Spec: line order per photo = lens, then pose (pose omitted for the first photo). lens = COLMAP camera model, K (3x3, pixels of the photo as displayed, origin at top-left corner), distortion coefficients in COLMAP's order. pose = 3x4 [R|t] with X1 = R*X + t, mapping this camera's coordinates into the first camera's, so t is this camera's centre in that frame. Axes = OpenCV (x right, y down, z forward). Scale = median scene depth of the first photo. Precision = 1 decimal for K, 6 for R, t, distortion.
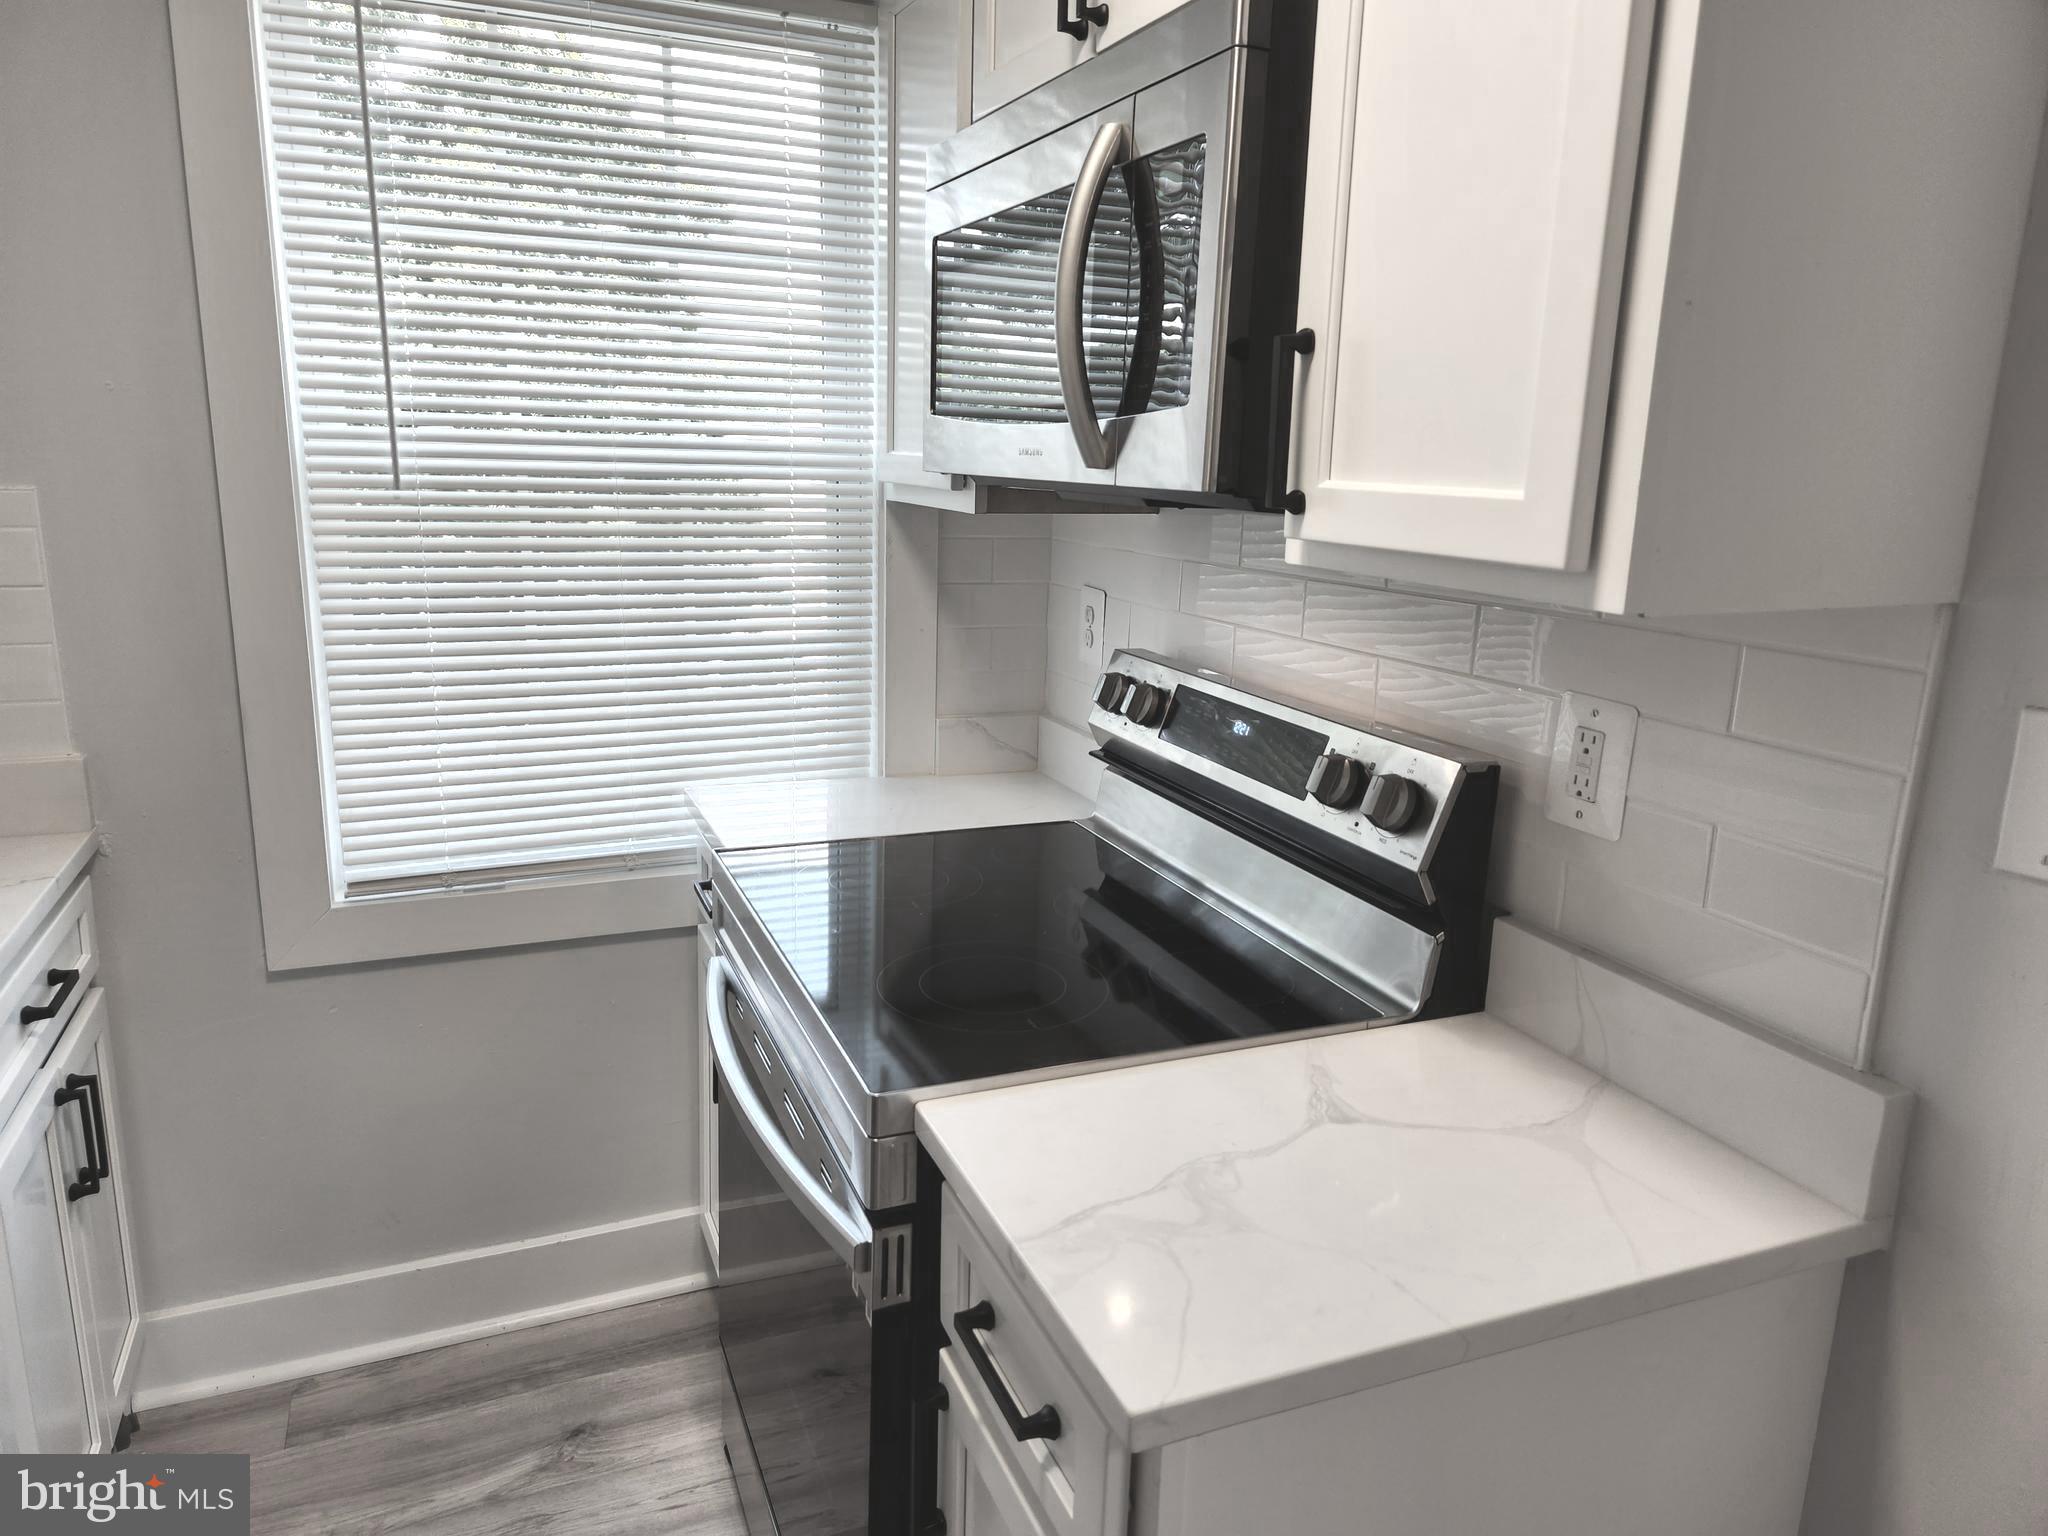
lens RADIAL K [[1366.5, 0, 1014.2], [0, 1366.5, 781.3], [0, 0, 1]] dist [0.076266, -0.067282]
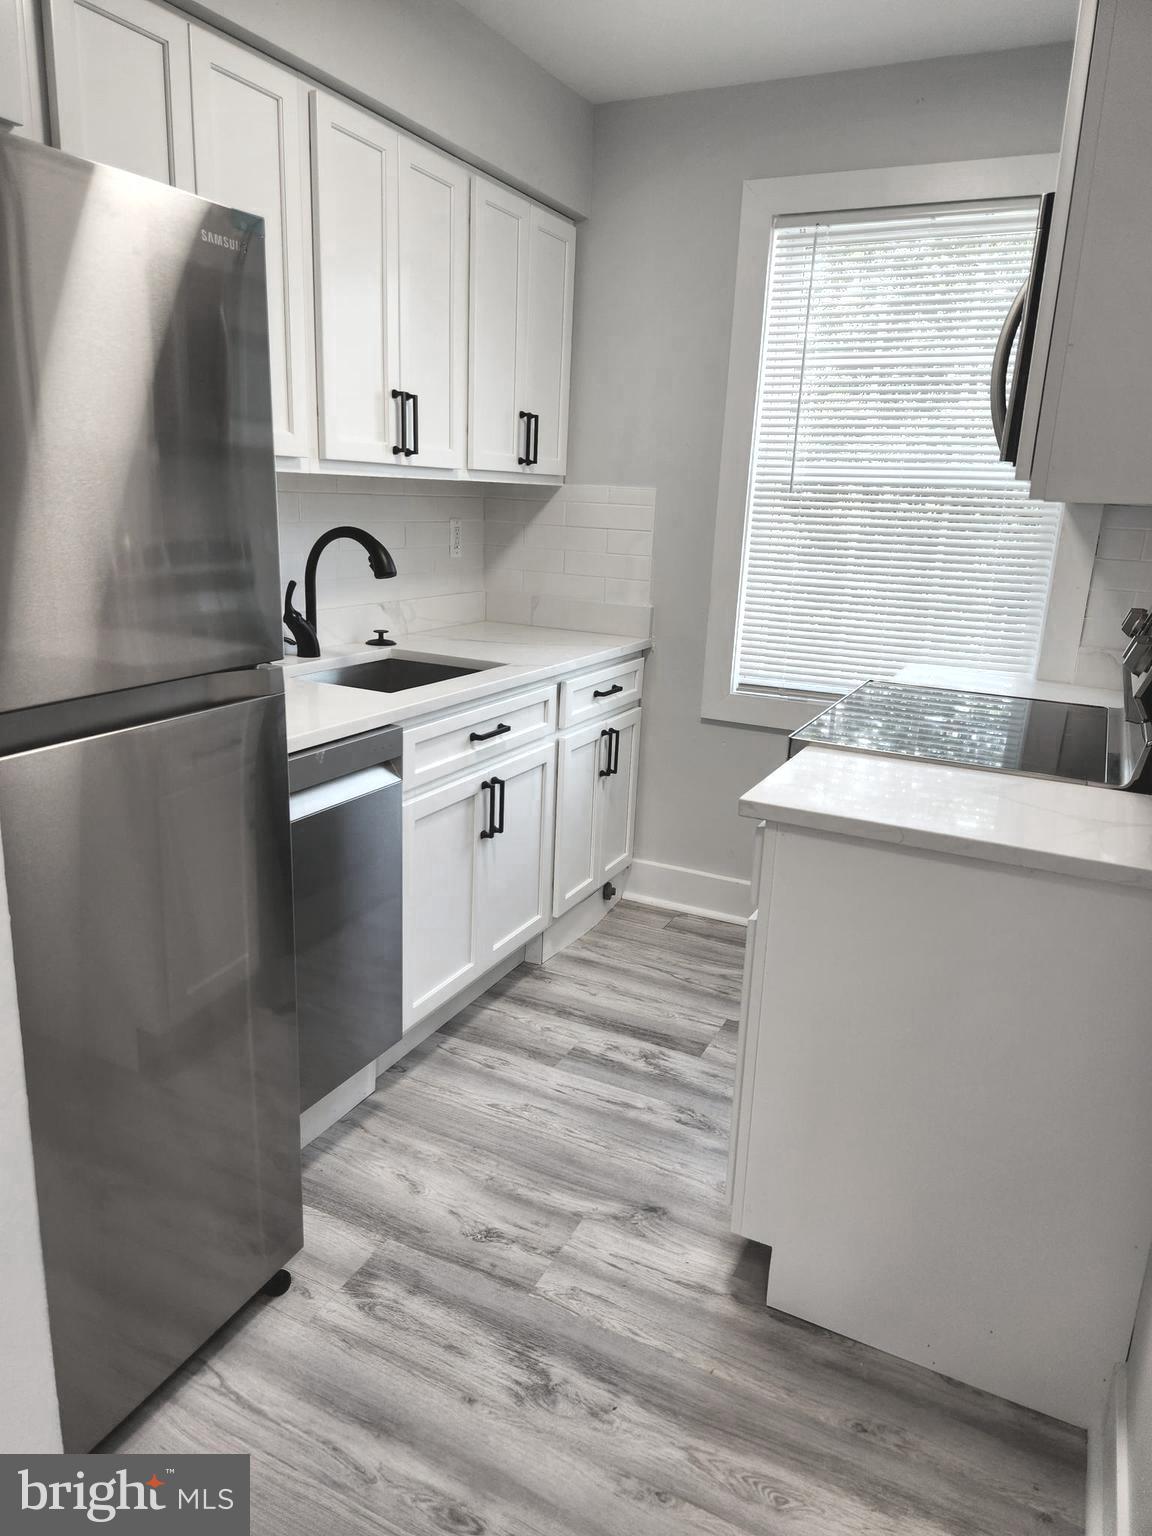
lens RADIAL K [[1024.9, 0, 581.3], [0, 1024.9, 757.6], [0, 0, 1]] dist [0.076266, -0.067282]
pose [[0.668101, 0.186780, -0.720246, 0.499284], [-0.190920, 0.978606, 0.076682, 0.110260], [0.719159, 0.086278, 0.689468, -0.229688]]
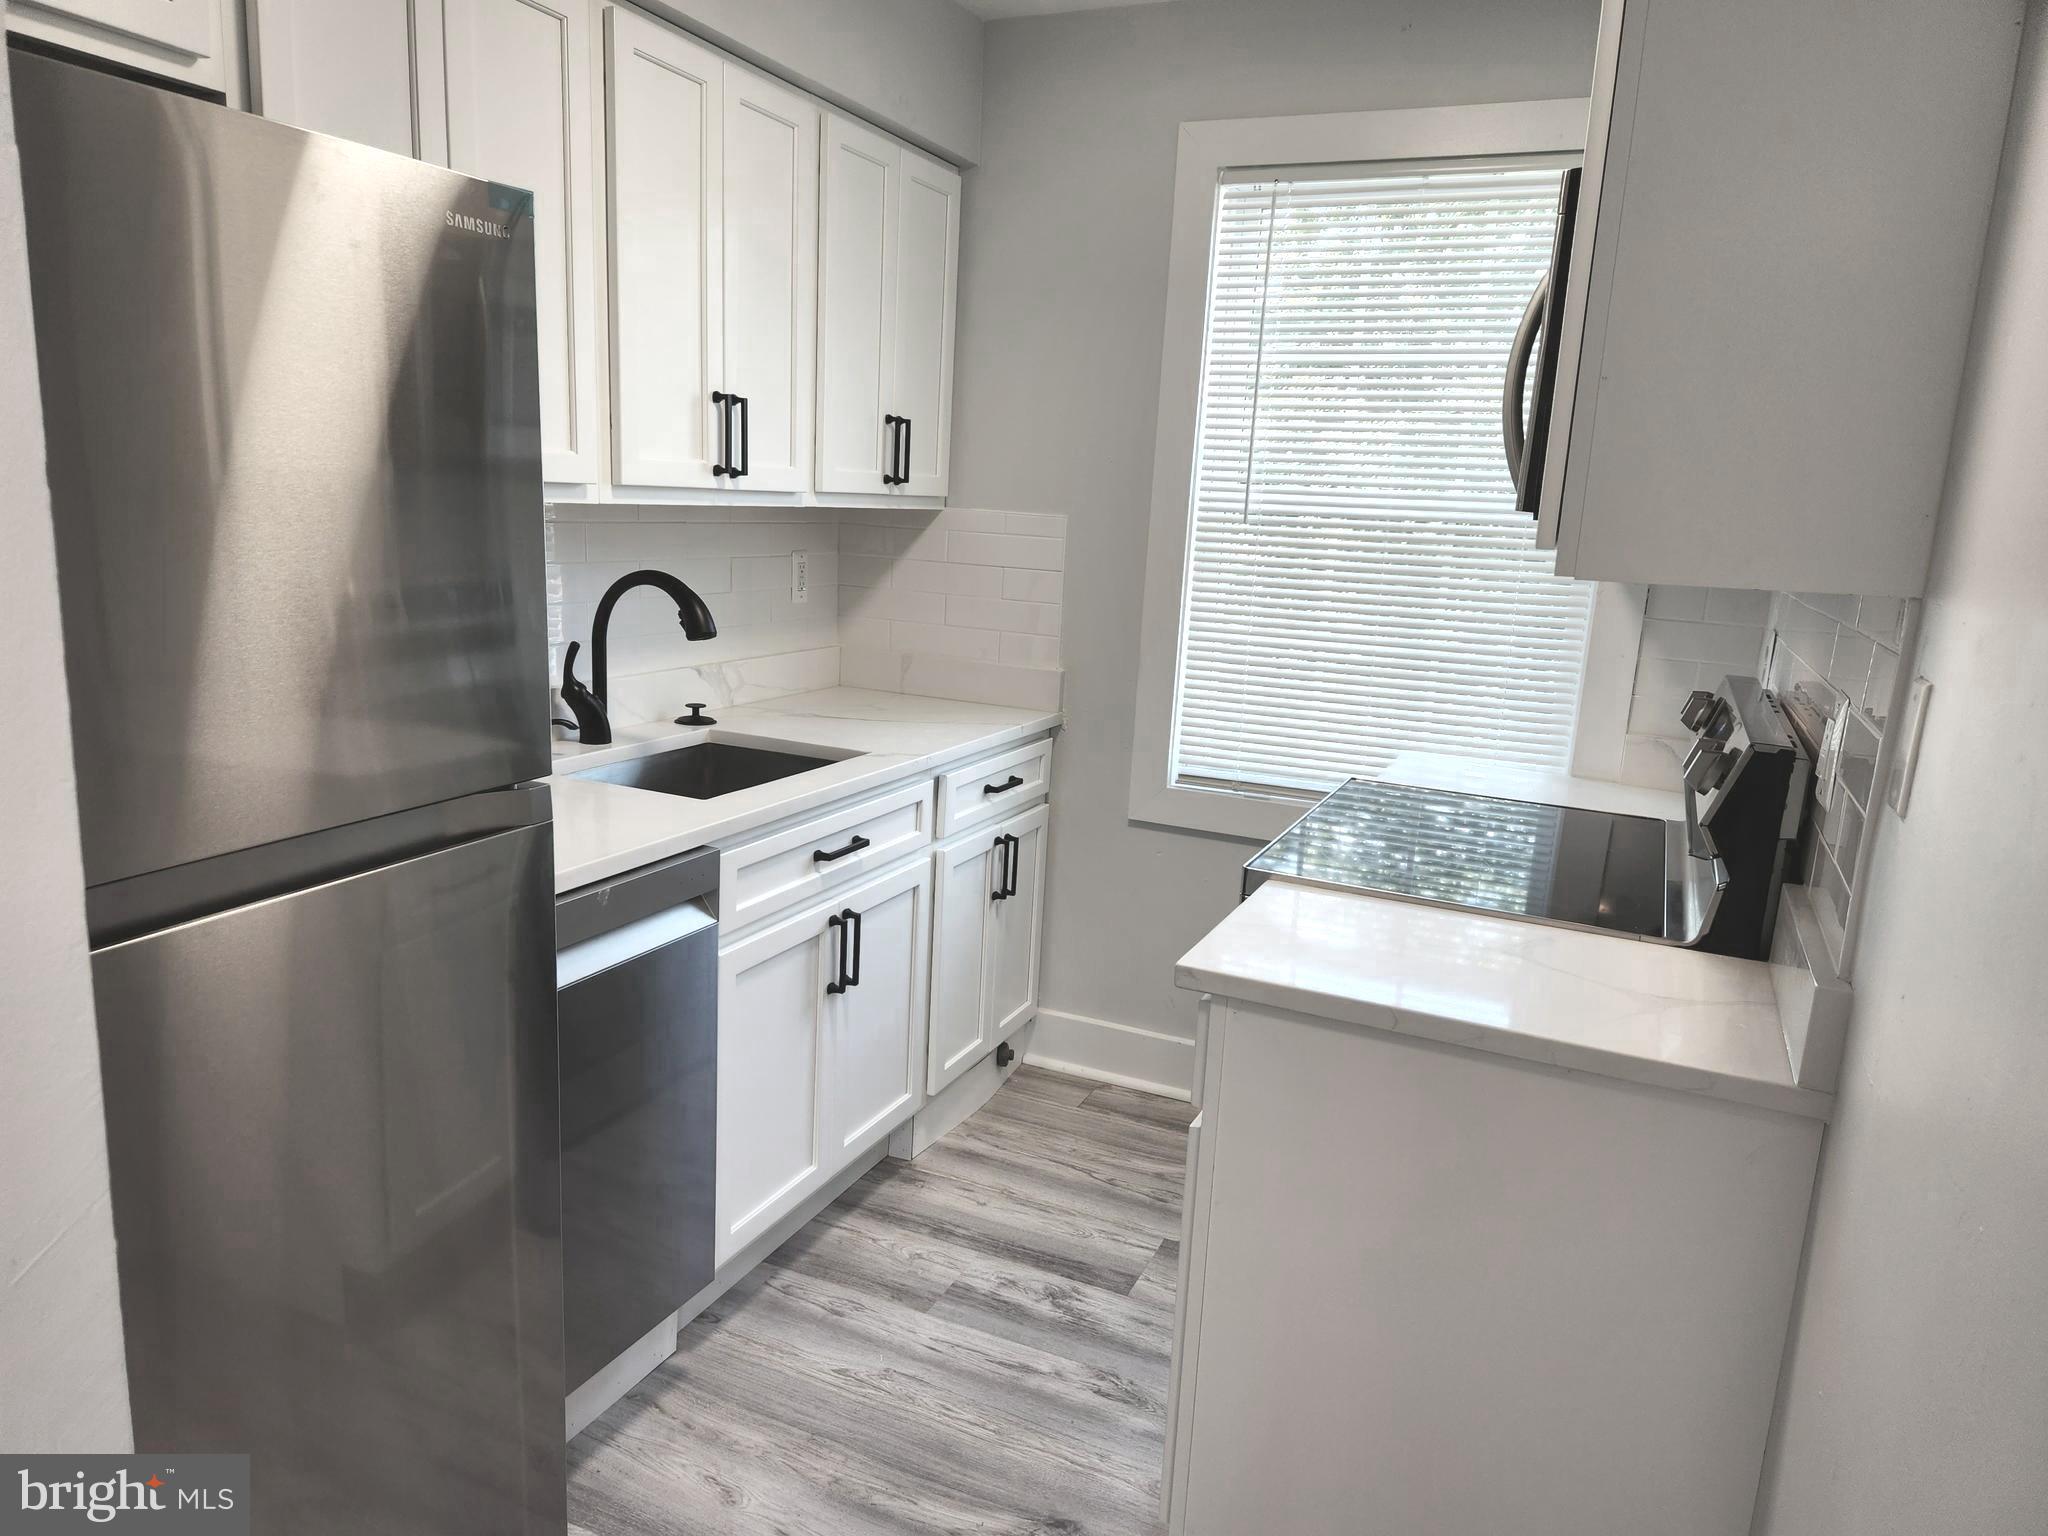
lens RADIAL K [[1366.5, 0, 1012.9], [0, 1366.5, 770.7], [0, 0, 1]] dist [0.076266, -0.067282]
pose [[0.687847, 0.154570, -0.709207, 0.485874], [-0.193709, 0.980718, 0.025871, 0.066576], [0.699531, 0.119584, 0.704525, -0.217188]]
